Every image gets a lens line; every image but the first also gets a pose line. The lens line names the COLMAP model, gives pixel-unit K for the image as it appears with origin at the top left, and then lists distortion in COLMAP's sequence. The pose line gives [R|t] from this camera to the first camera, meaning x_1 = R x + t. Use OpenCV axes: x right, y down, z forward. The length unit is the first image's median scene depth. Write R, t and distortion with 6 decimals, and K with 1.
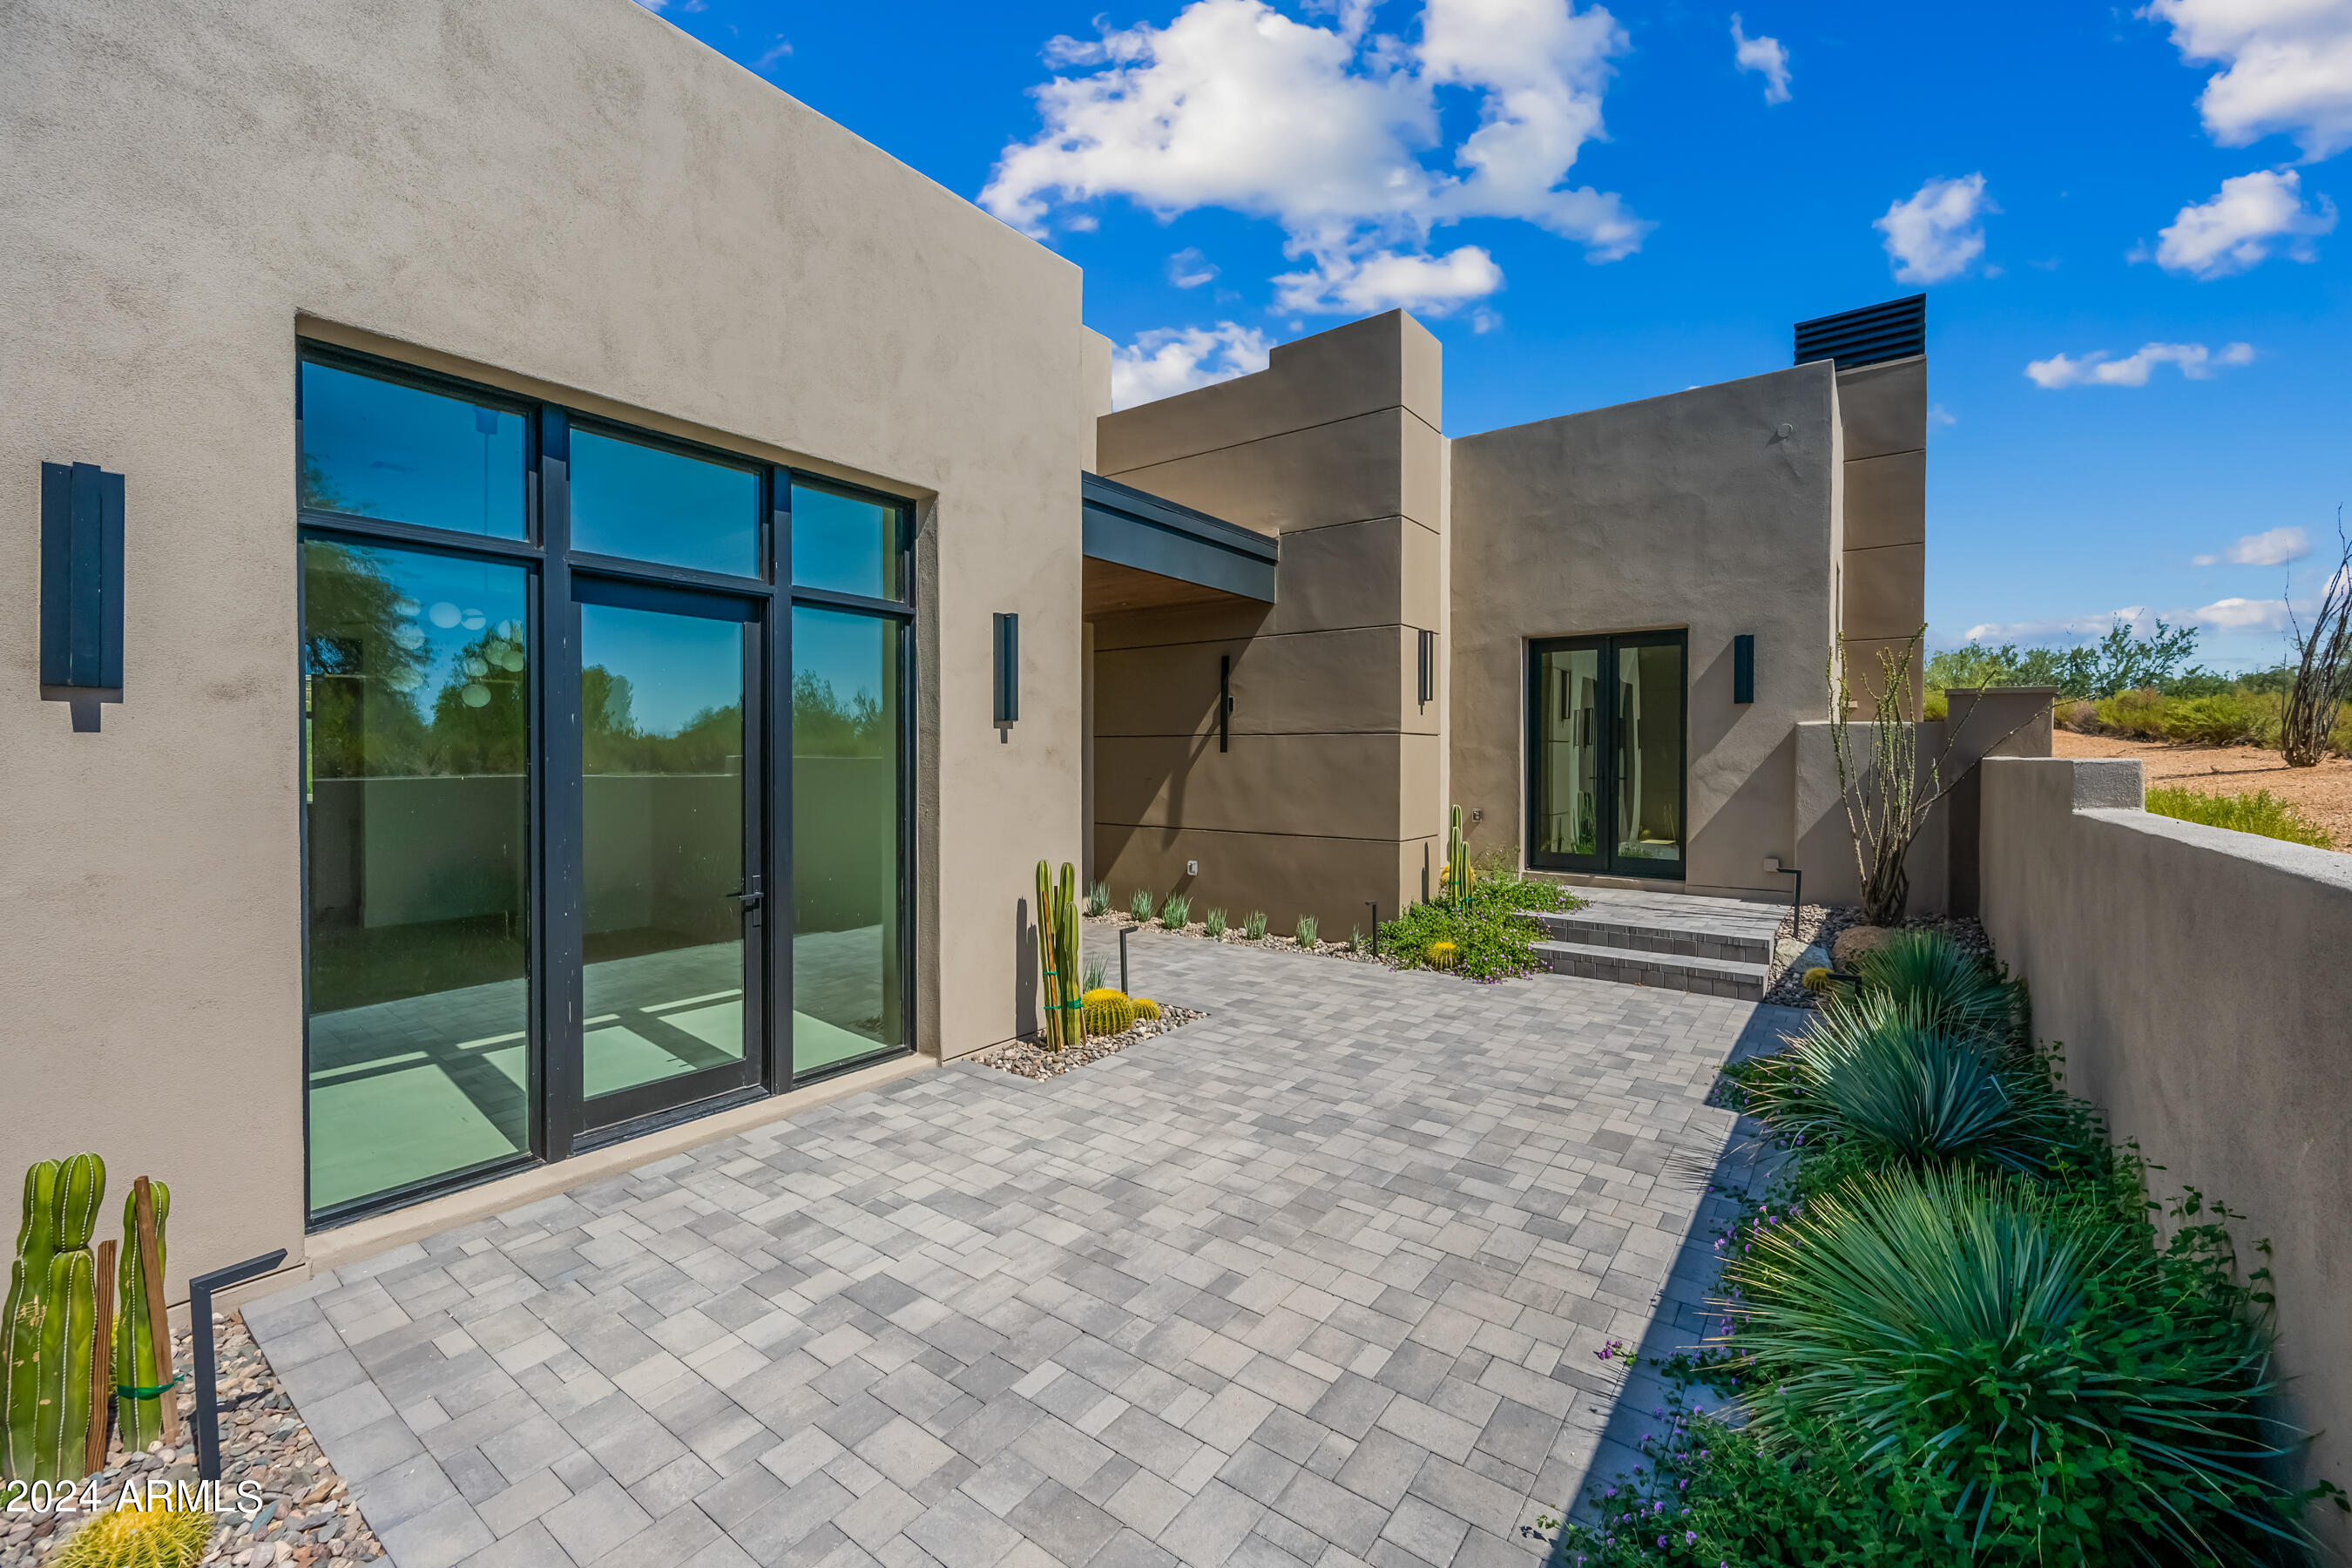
lens RADIAL K [[938.3, 0, 1170.1], [0, 938.3, 773.0], [0, 0, 1]] dist [-0.003019, 0.000074]
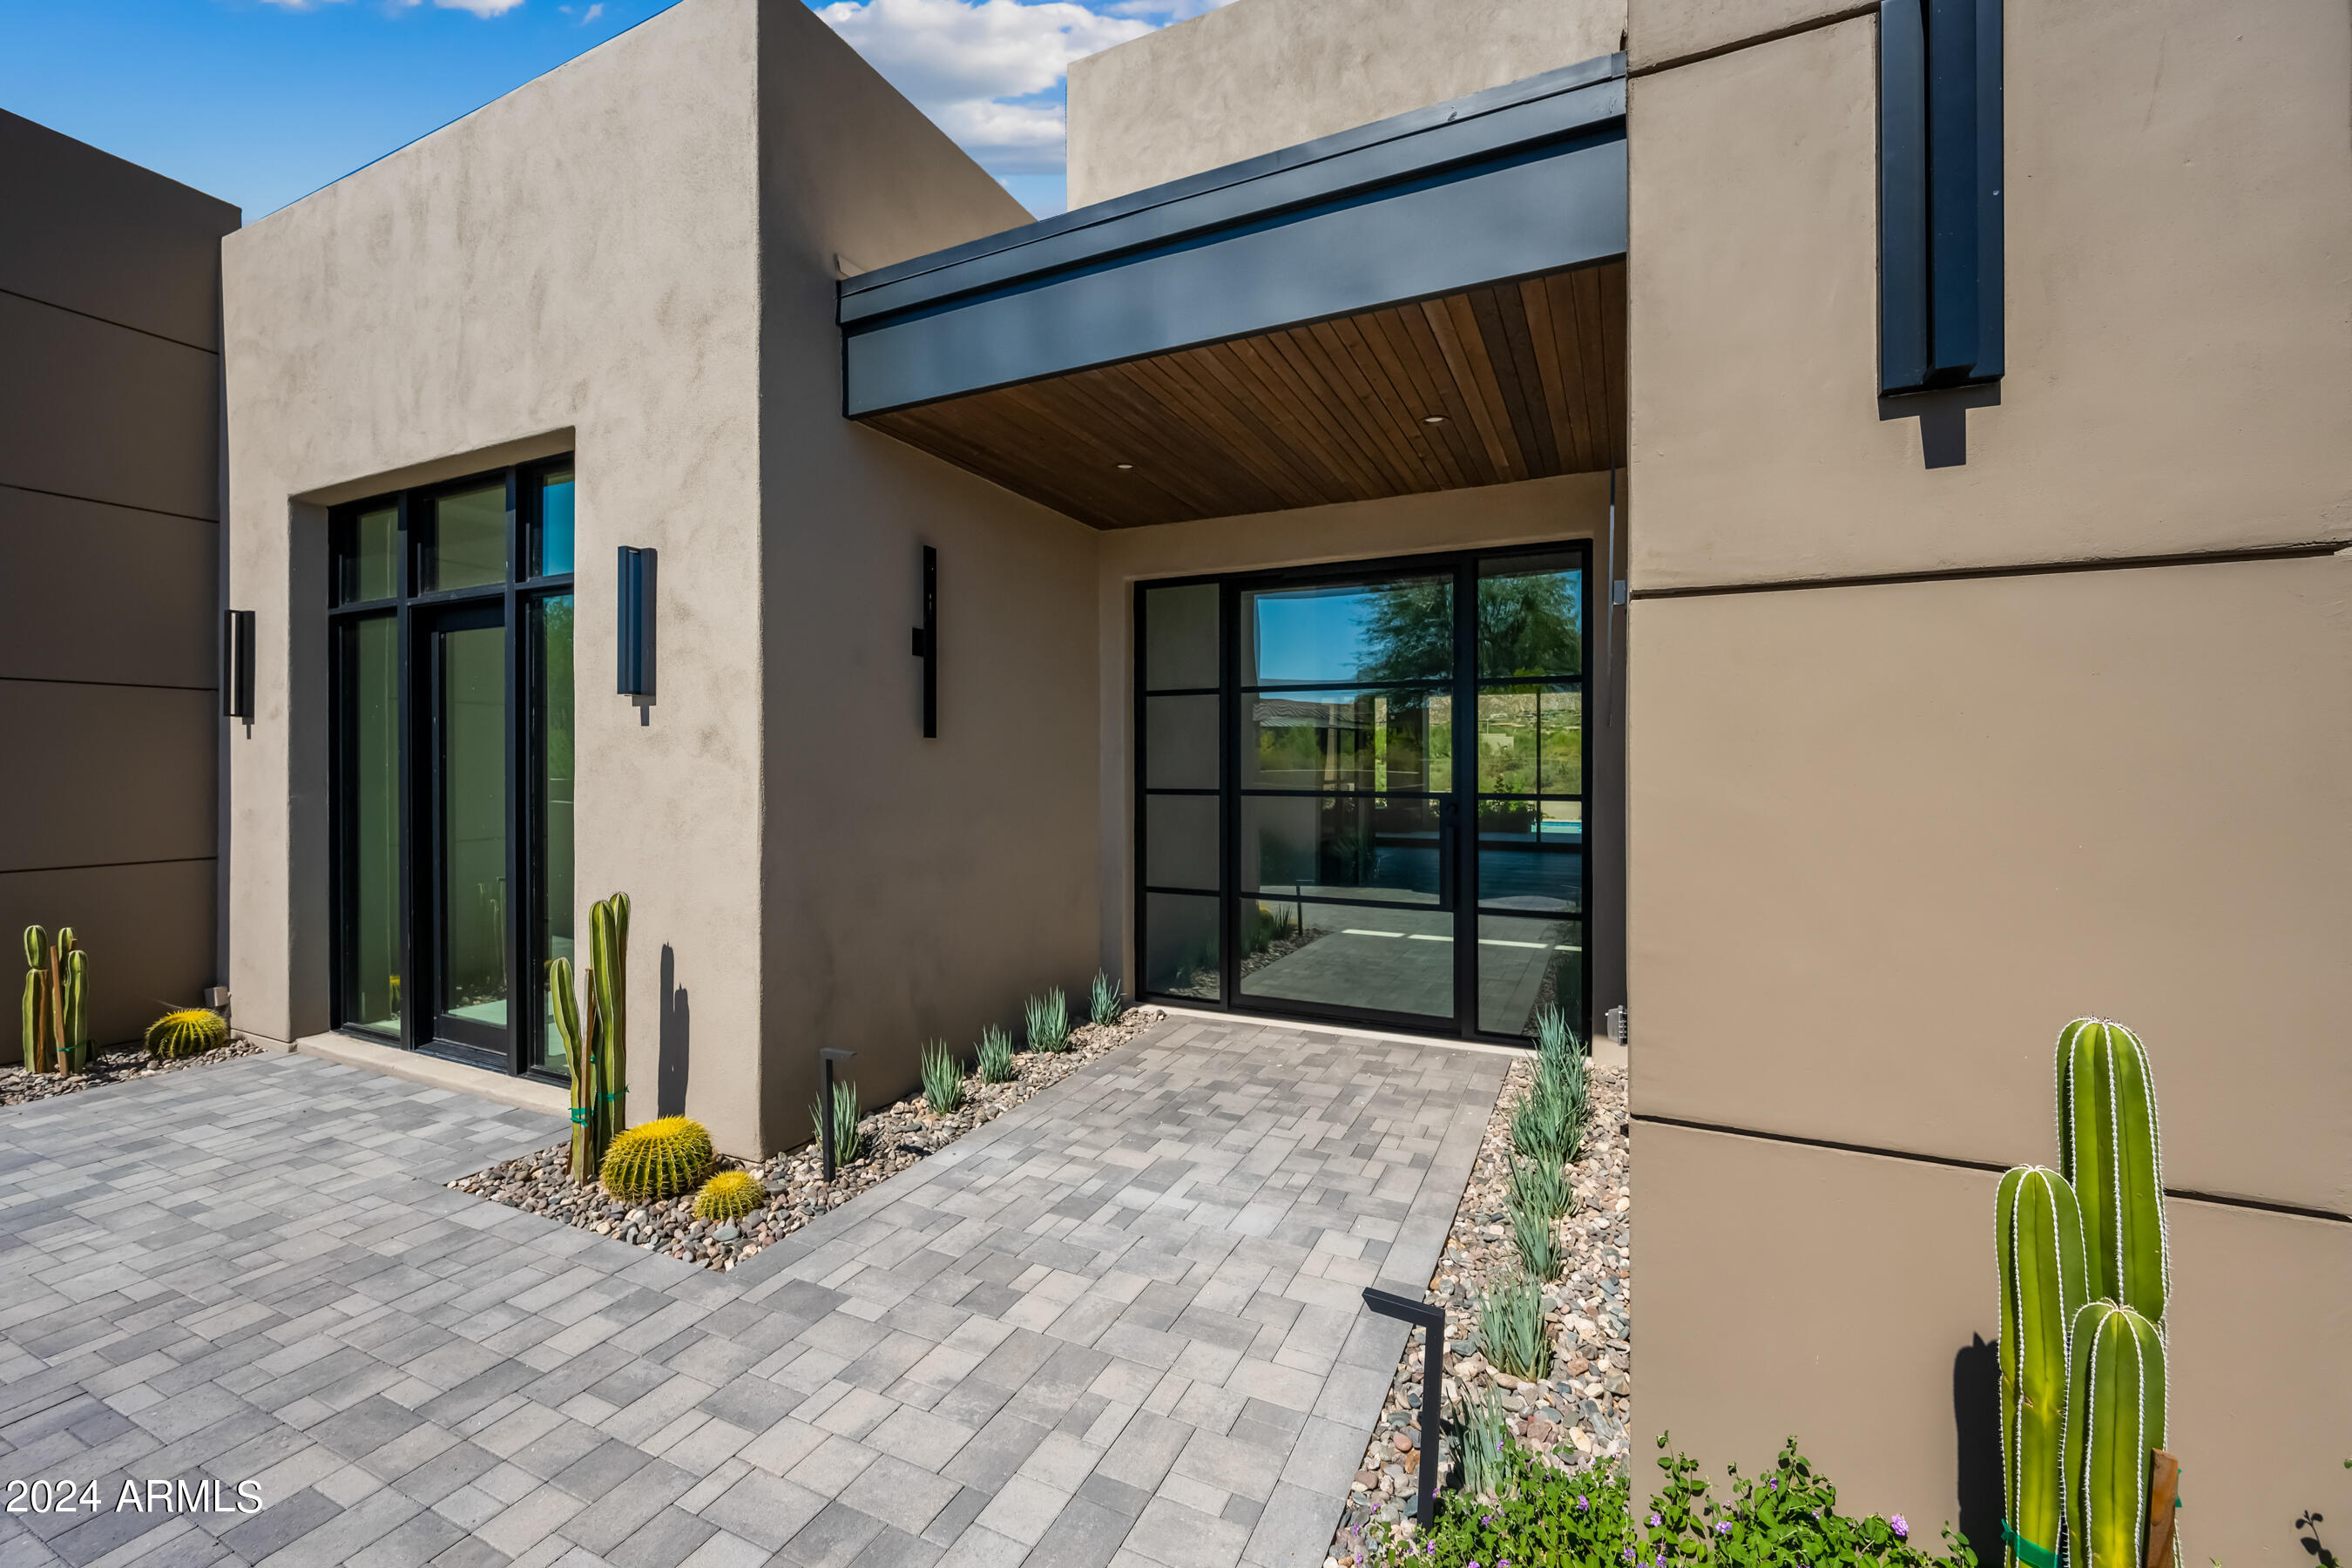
lens RADIAL K [[938.3, 0, 1160.6], [0, 938.3, 771.7], [0, 0, 1]] dist [-0.003019, 0.000074]
pose [[0.206783, 0.004599, -0.978376, 0.710386], [-0.013175, 0.999911, 0.001916, -0.003198], [0.978298, 0.012494, 0.206825, 1.423004]]
